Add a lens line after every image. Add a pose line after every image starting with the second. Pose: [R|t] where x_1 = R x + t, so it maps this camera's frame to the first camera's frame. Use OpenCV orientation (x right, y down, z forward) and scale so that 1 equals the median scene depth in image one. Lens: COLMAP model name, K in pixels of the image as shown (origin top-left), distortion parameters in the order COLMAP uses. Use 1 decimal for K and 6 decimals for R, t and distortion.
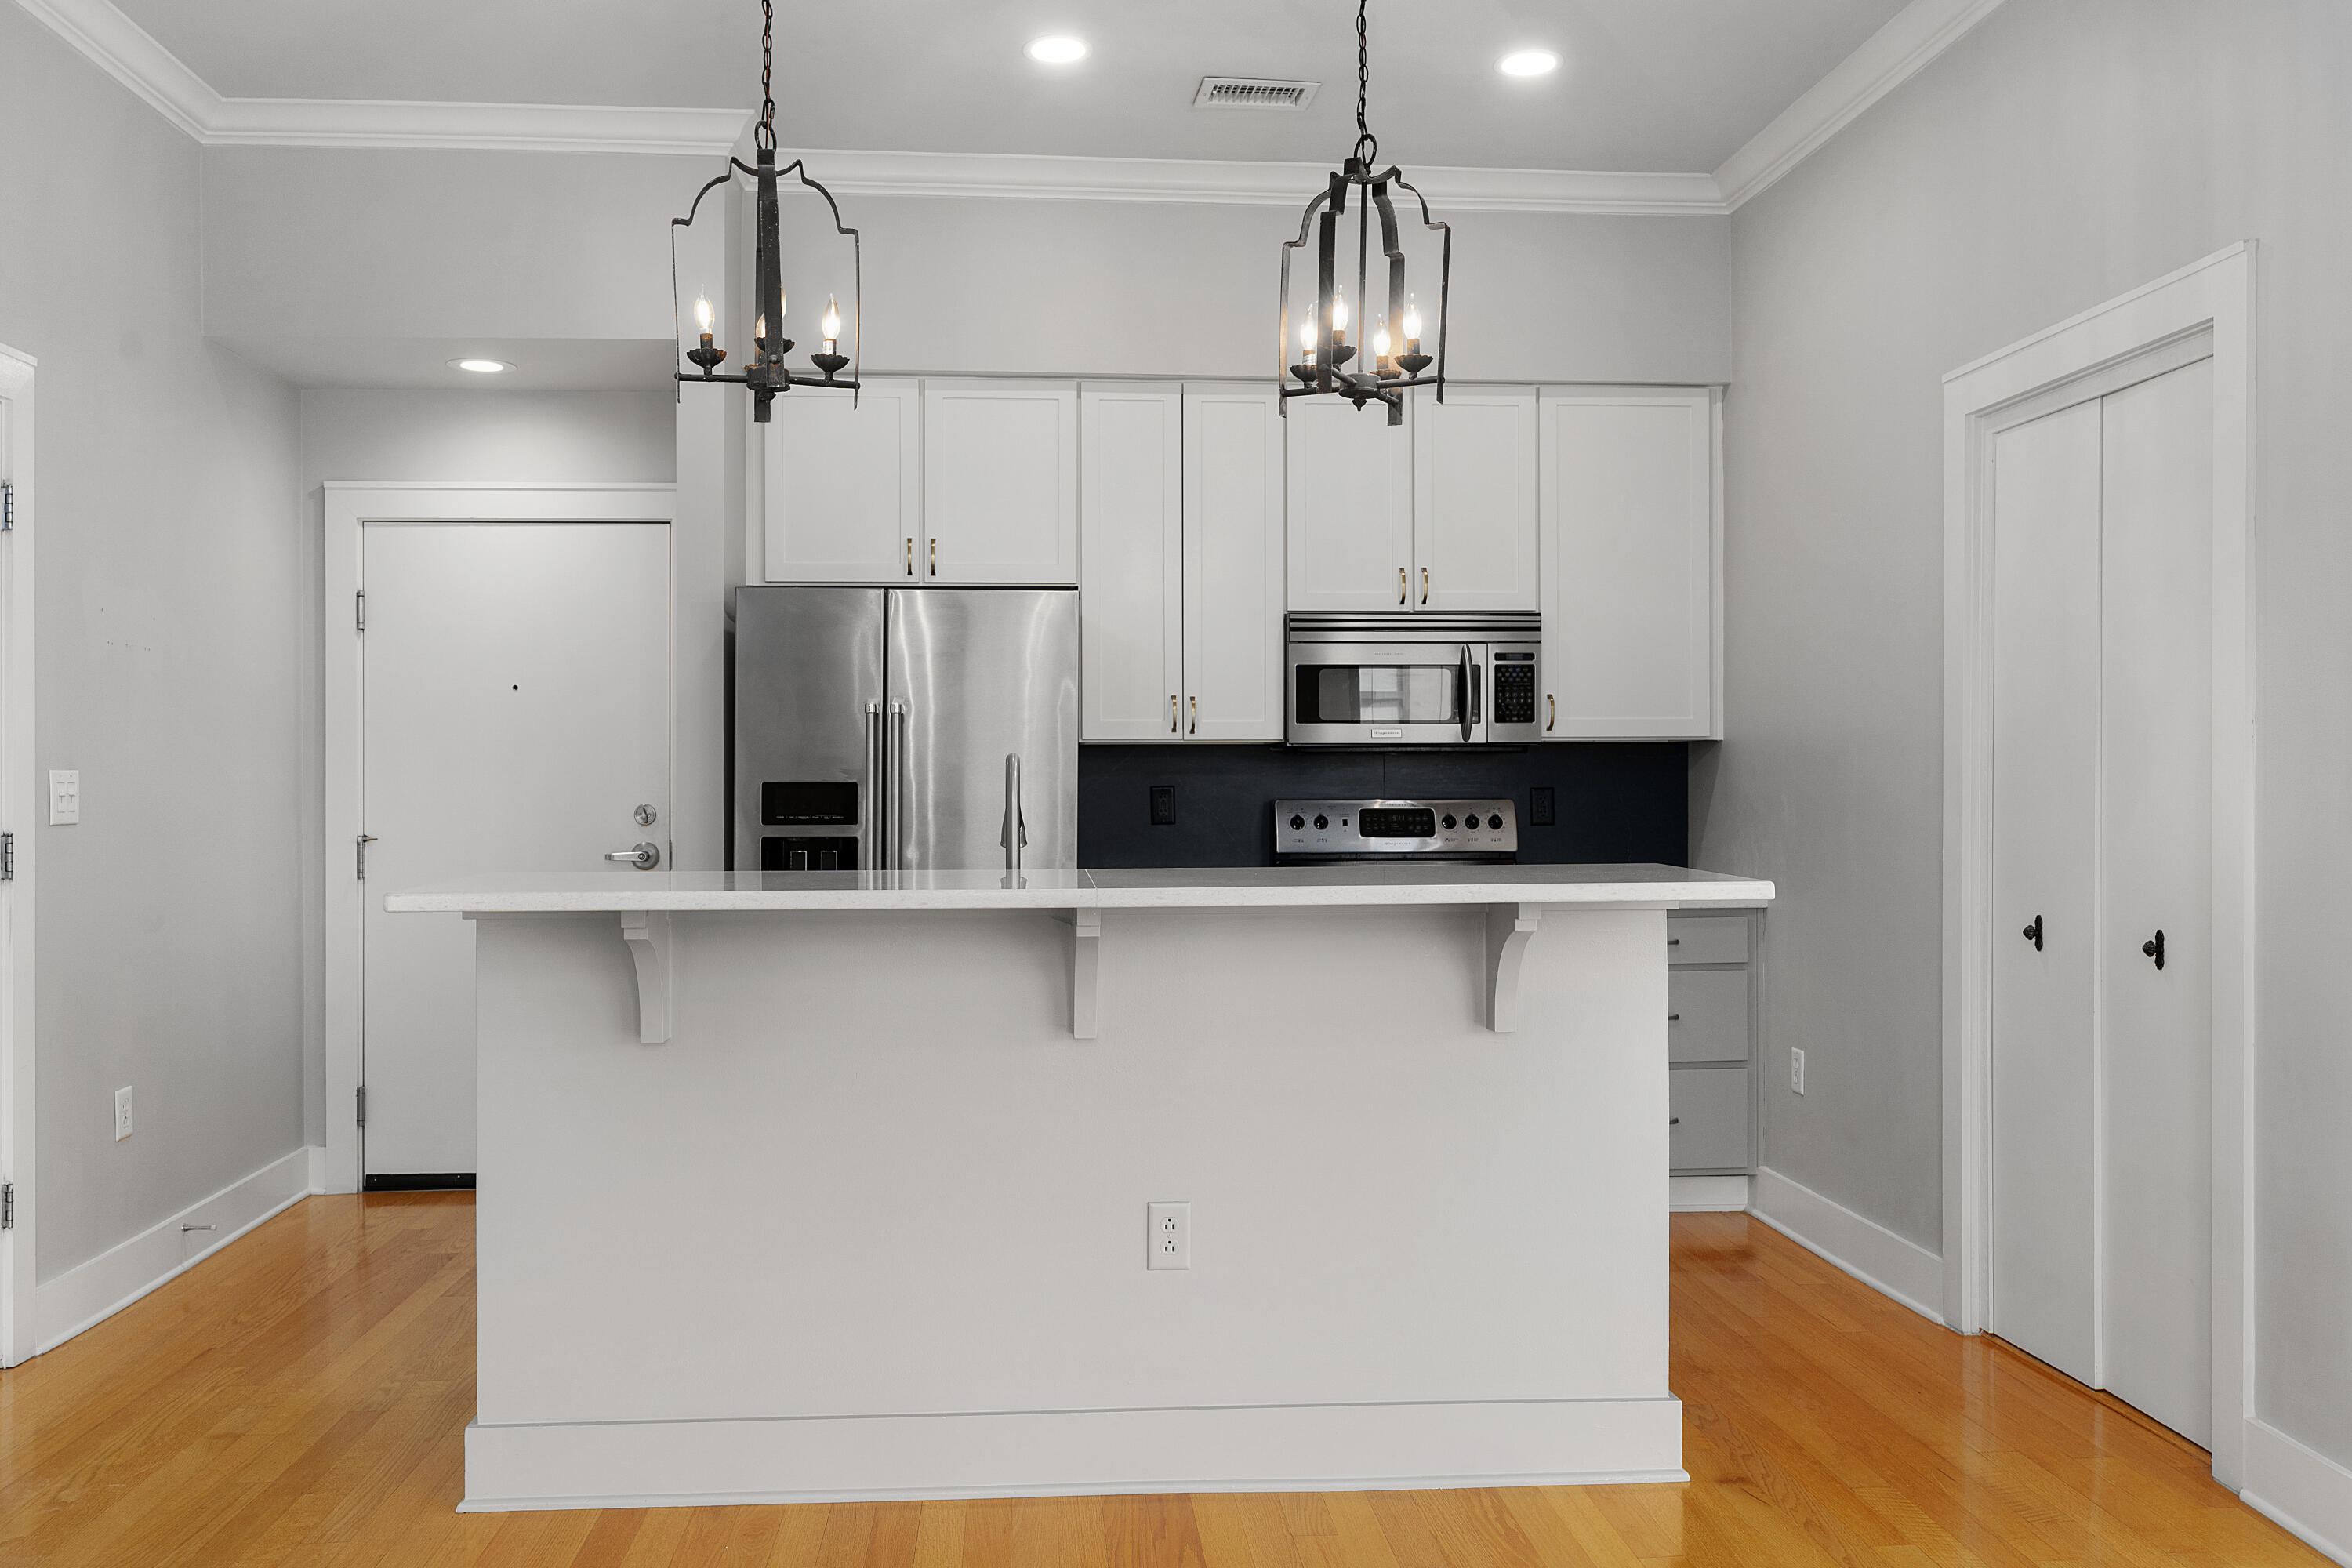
lens RADIAL K [[1860.5, 0, 1171.1], [0, 1860.5, 788.7], [0, 0, 1]] dist [-0.000363, 0.000503]
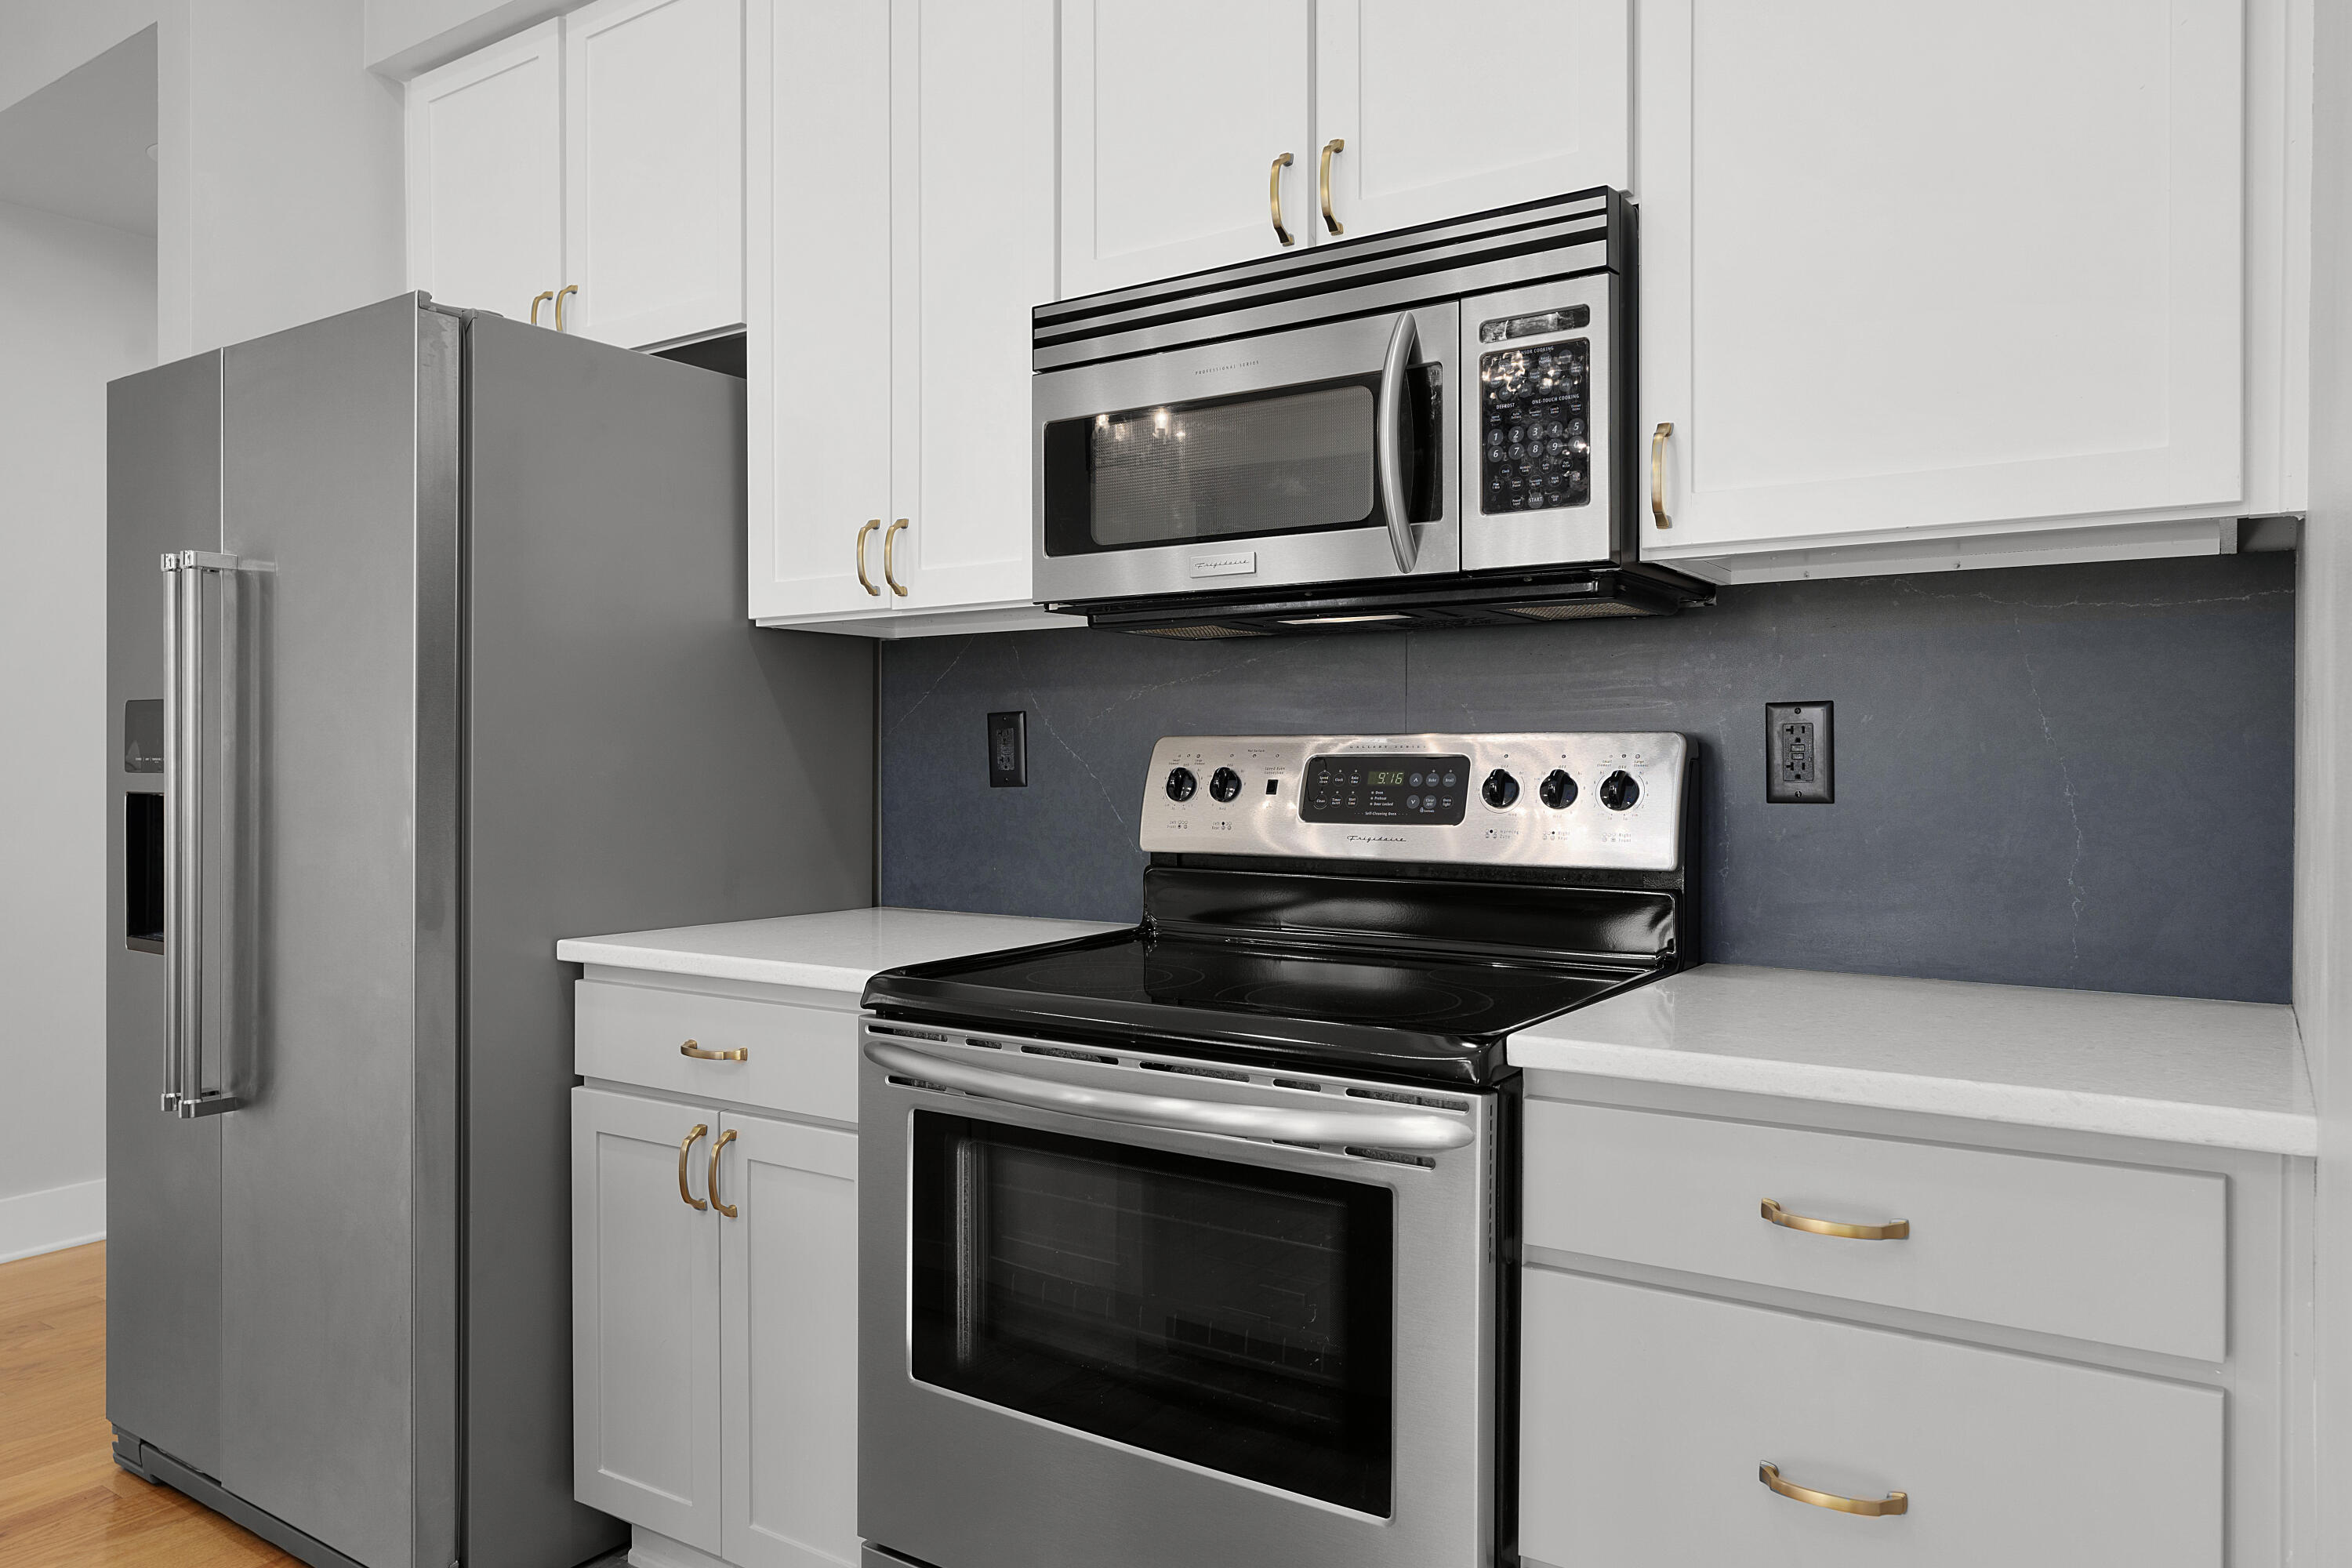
lens RADIAL K [[1579.9, 0, 1172.9], [0, 1579.9, 772.8], [0, 0, 1]] dist [-0.005969, -0.000747]
pose [[0.775790, 0.008461, -0.630935, 0.310398], [-0.003556, 0.999953, 0.009036, 0.011655], [0.630981, -0.004767, 0.775783, 0.695714]]
